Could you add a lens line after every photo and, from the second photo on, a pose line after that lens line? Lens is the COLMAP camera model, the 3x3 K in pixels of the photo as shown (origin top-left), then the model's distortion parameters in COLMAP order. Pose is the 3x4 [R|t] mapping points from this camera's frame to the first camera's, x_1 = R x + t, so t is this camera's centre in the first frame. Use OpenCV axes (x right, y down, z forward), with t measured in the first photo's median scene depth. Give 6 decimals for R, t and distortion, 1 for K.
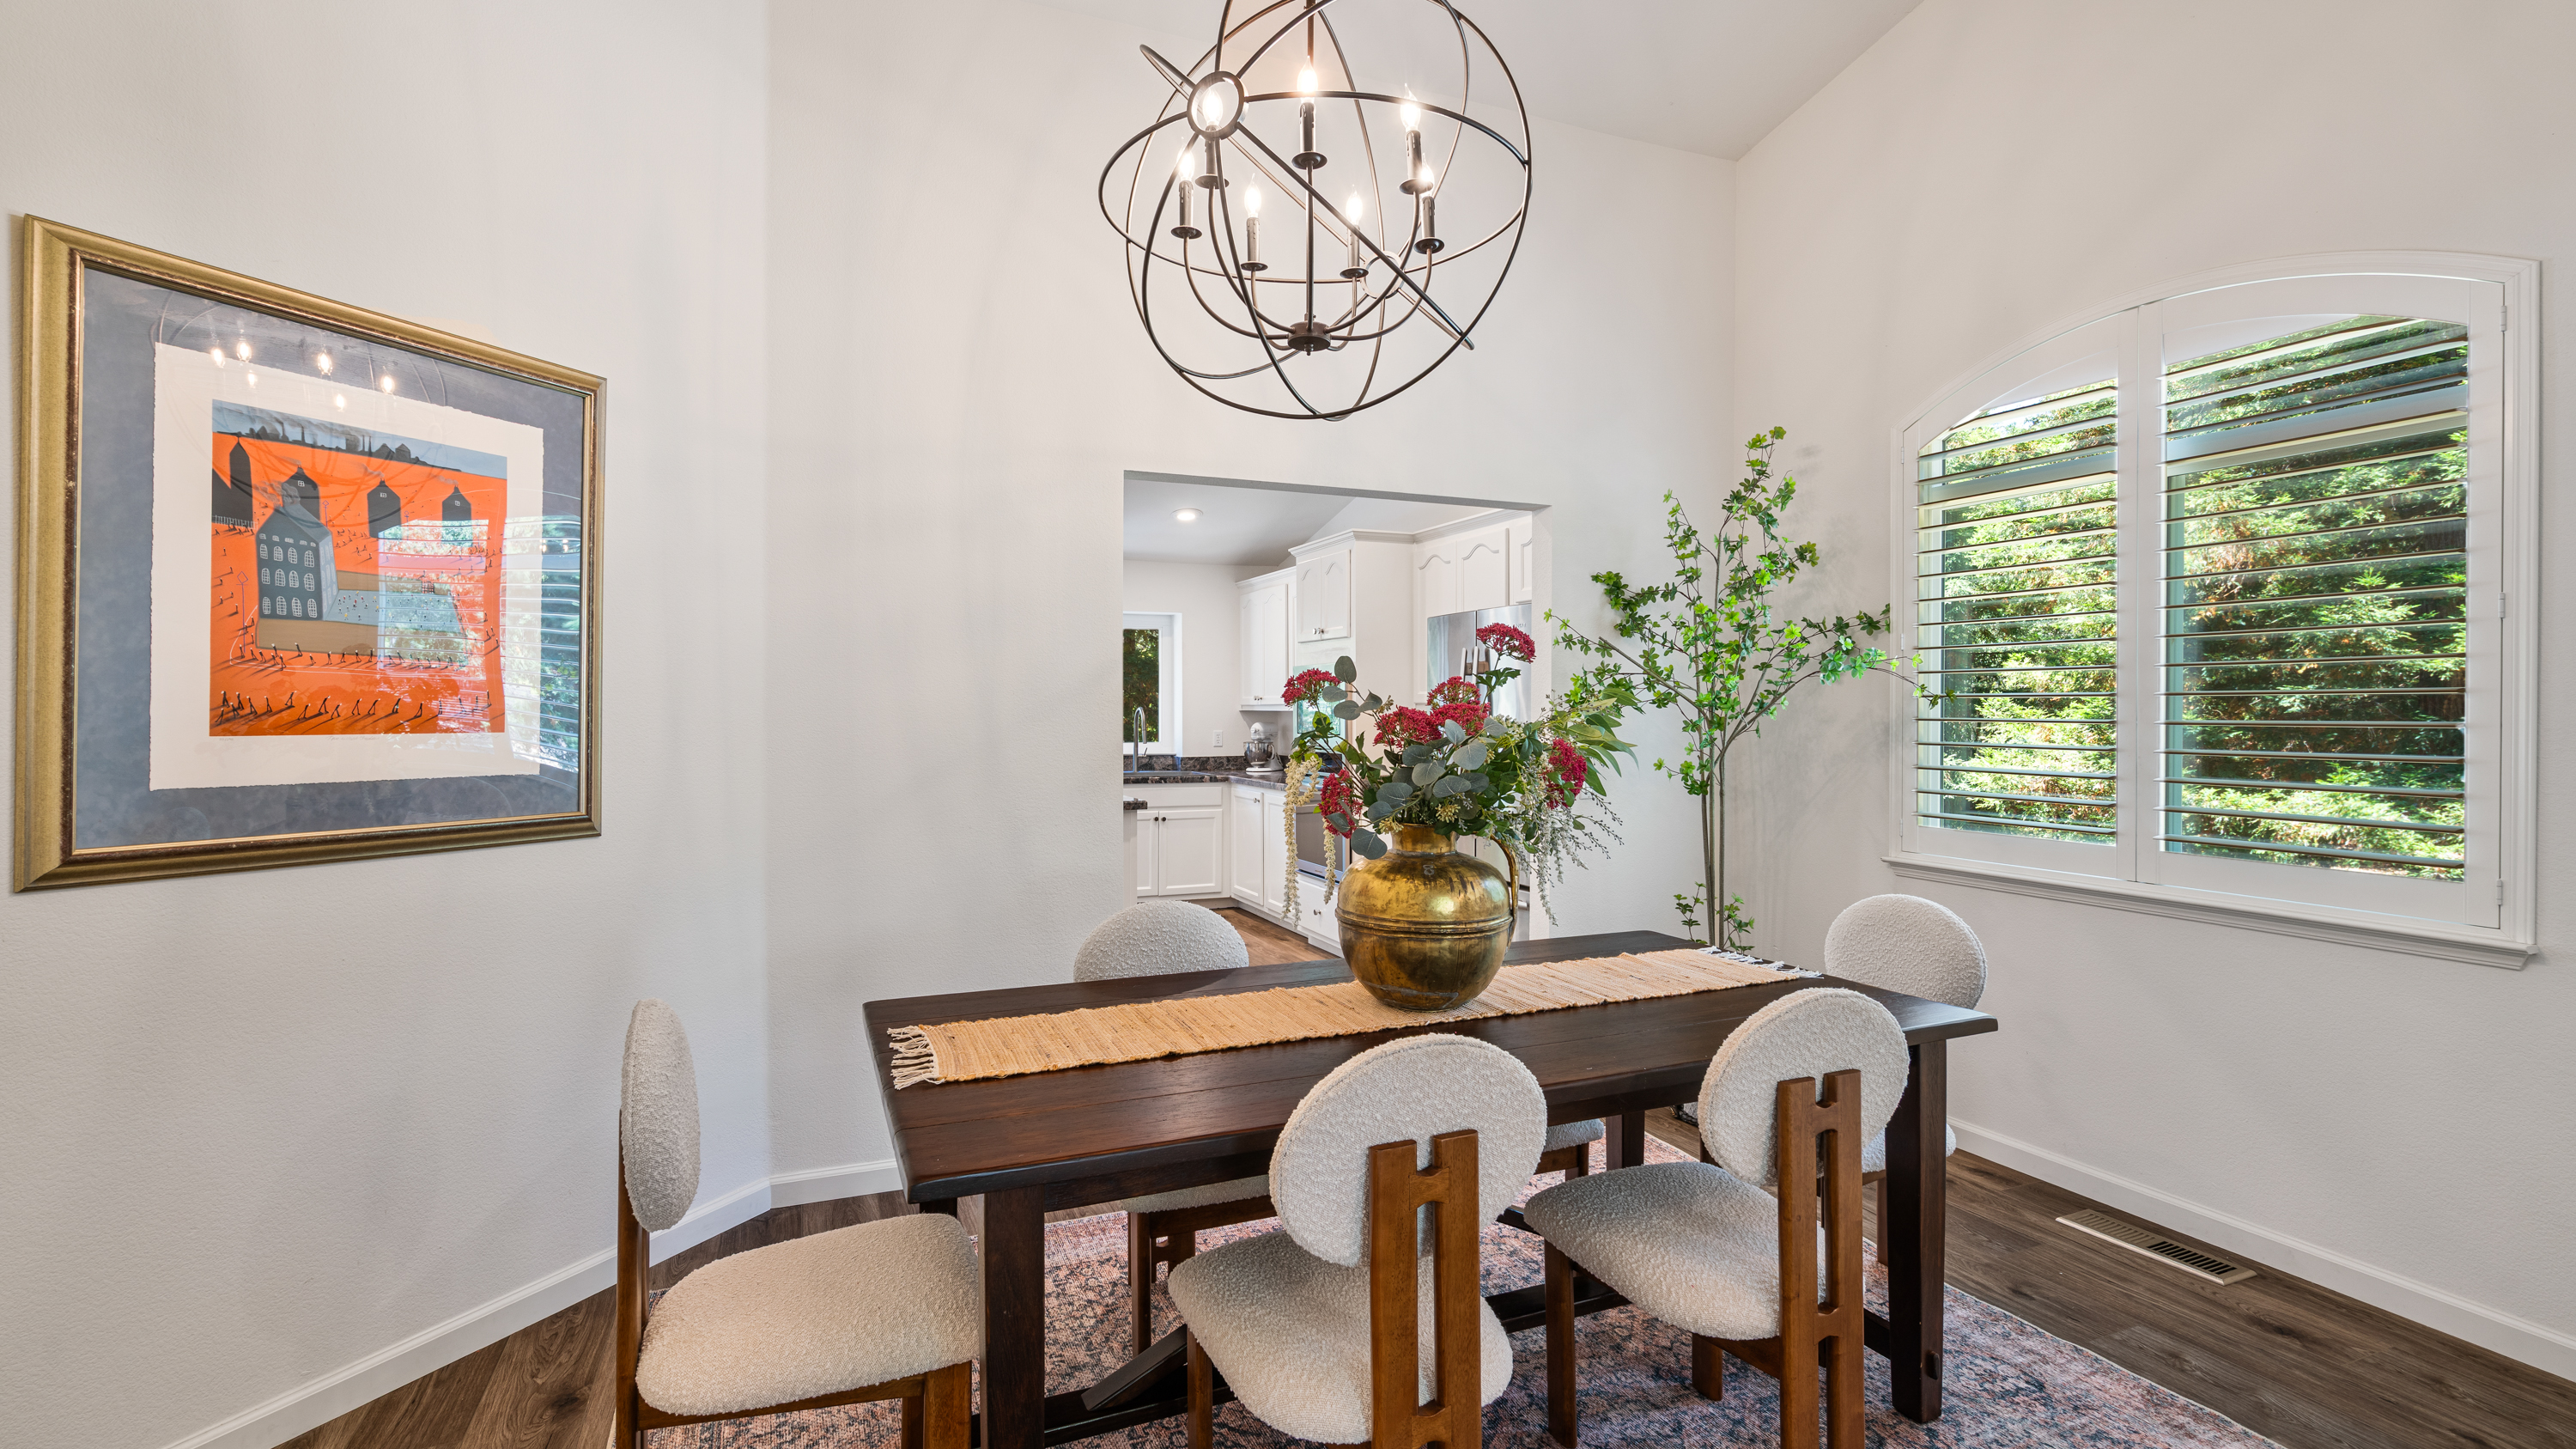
lens RADIAL K [[1166.1, 0, 1292.2], [0, 1166.1, 713.3], [0, 0, 1]] dist [0.000146, -0.000062]
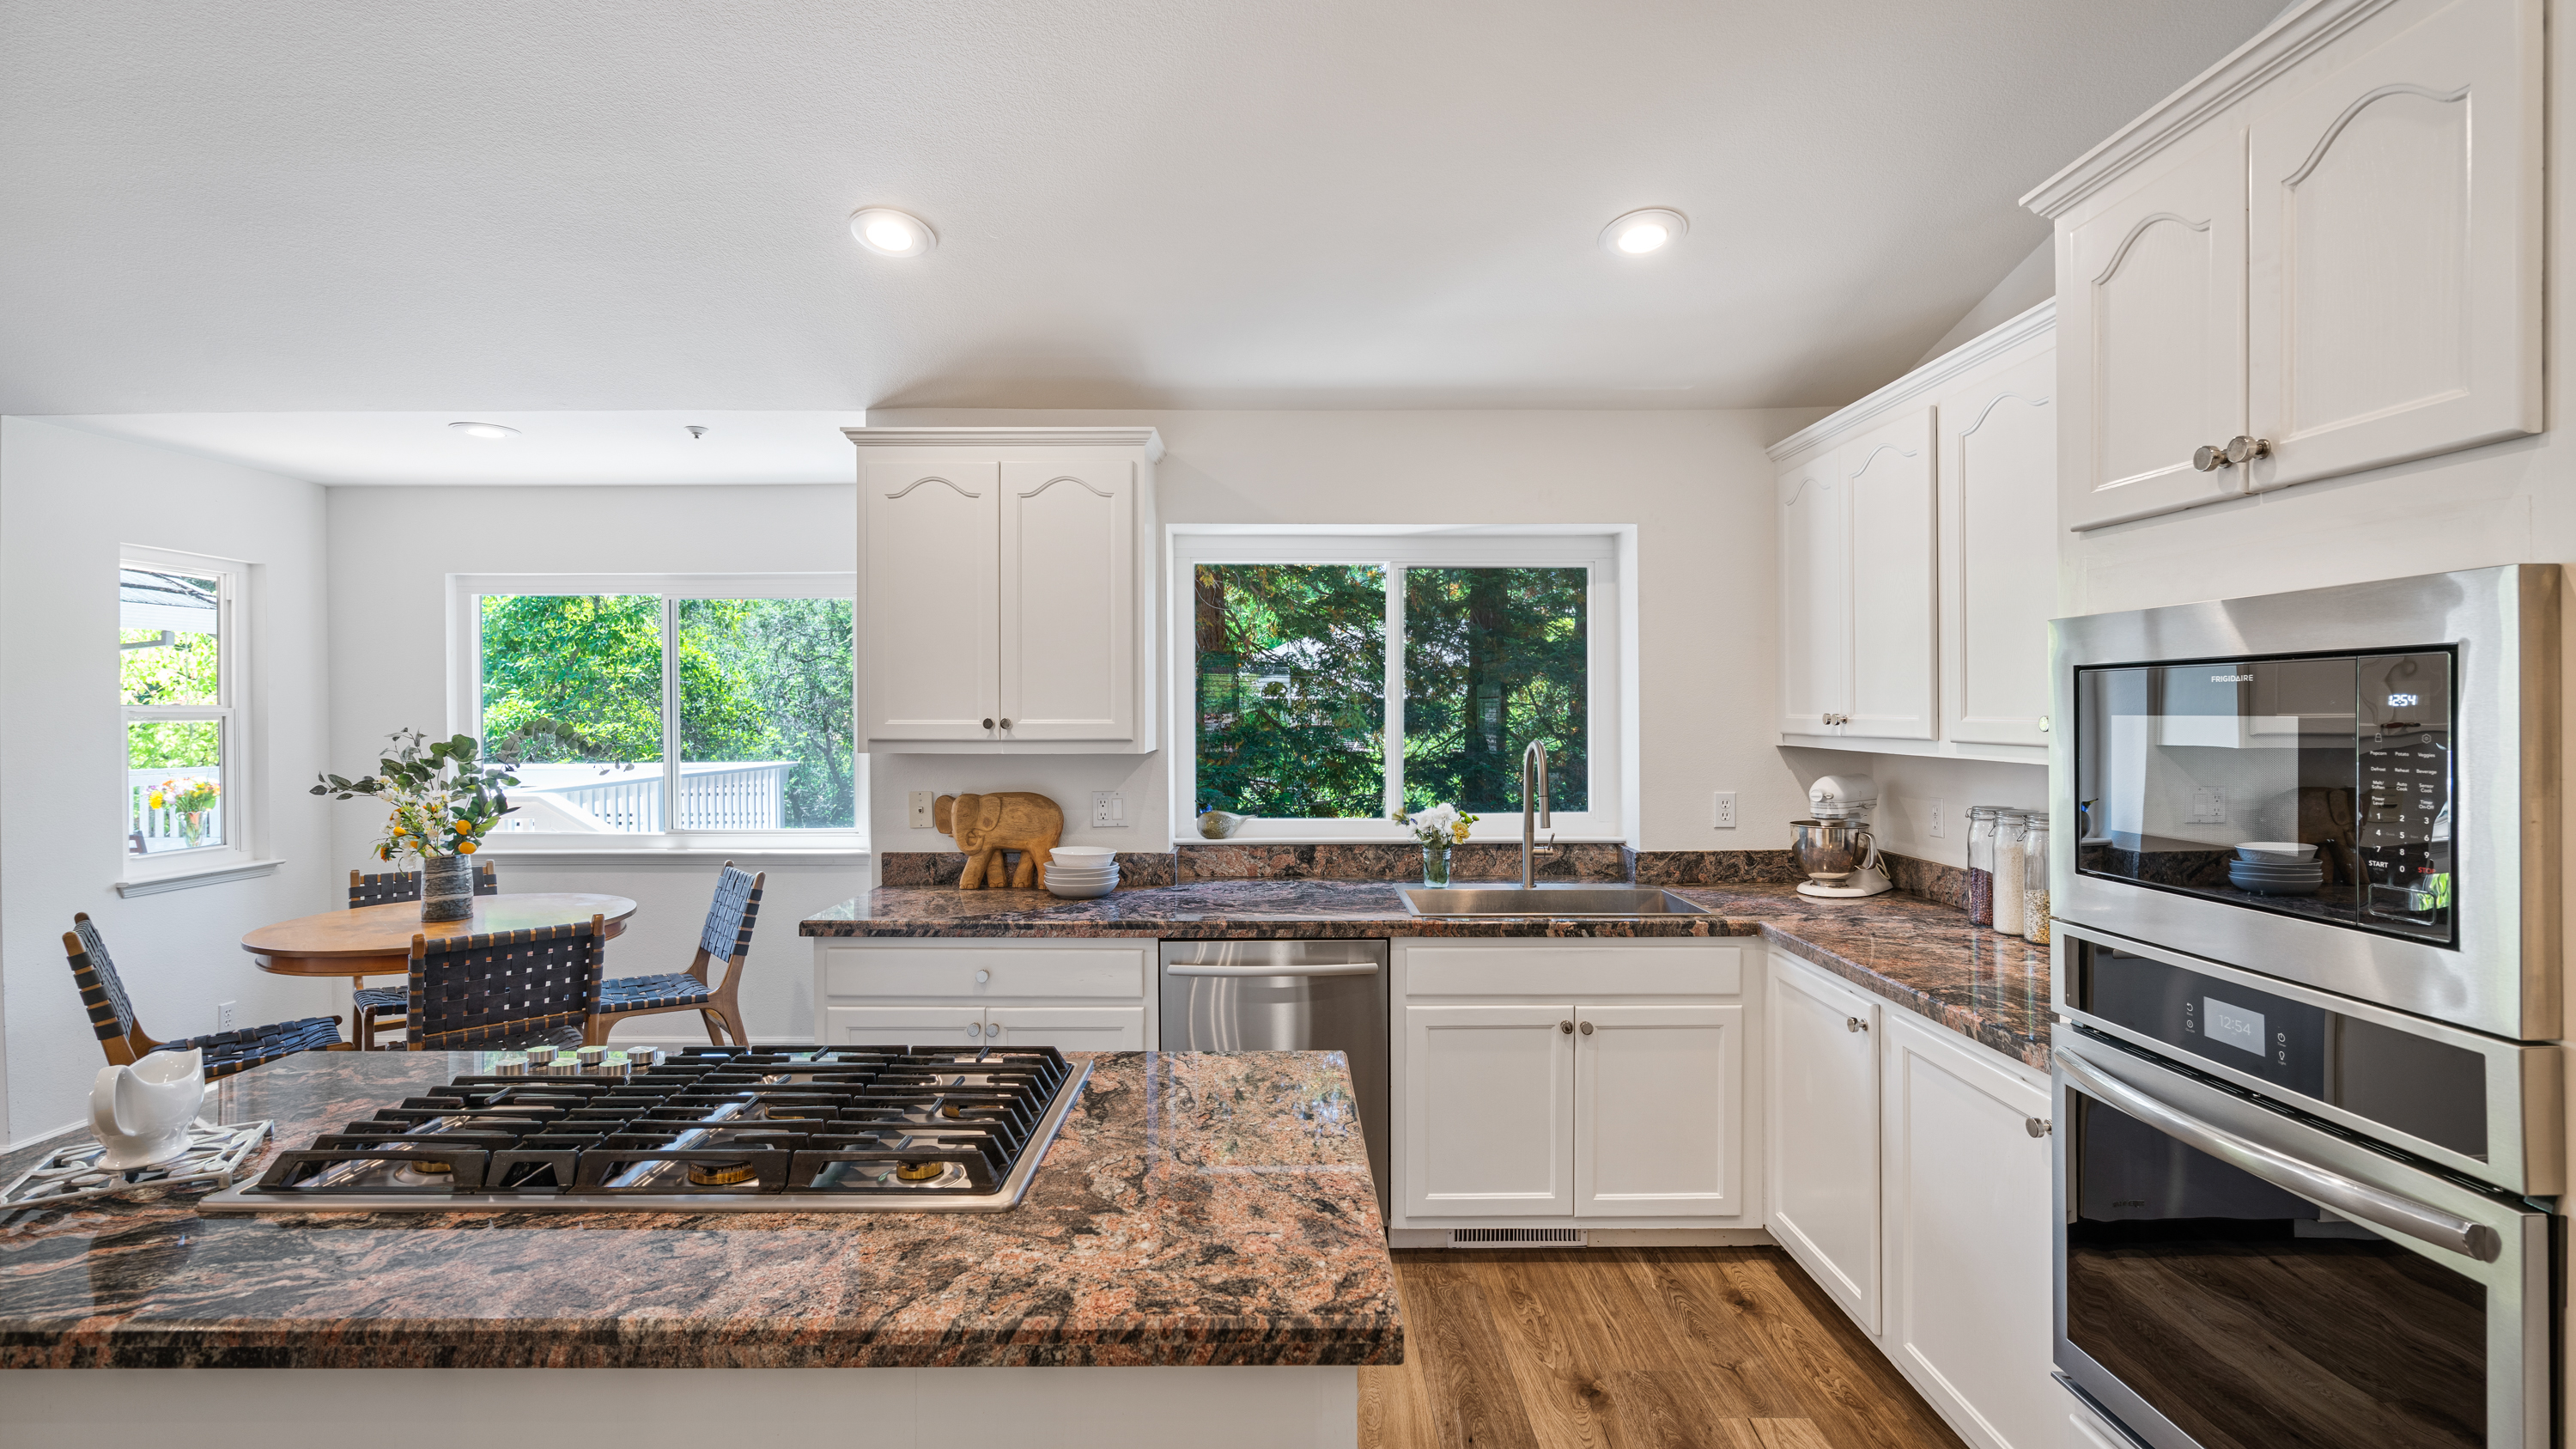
lens RADIAL K [[1166.1, 0, 1292.2], [0, 1166.1, 718.6], [0, 0, 1]] dist [0.000146, -0.000062]
pose [[0.921799, 0.000275, -0.387667, -0.044224], [0.001099, 0.999994, 0.003322, -0.014253], [0.387666, -0.003488, 0.921793, 0.543642]]
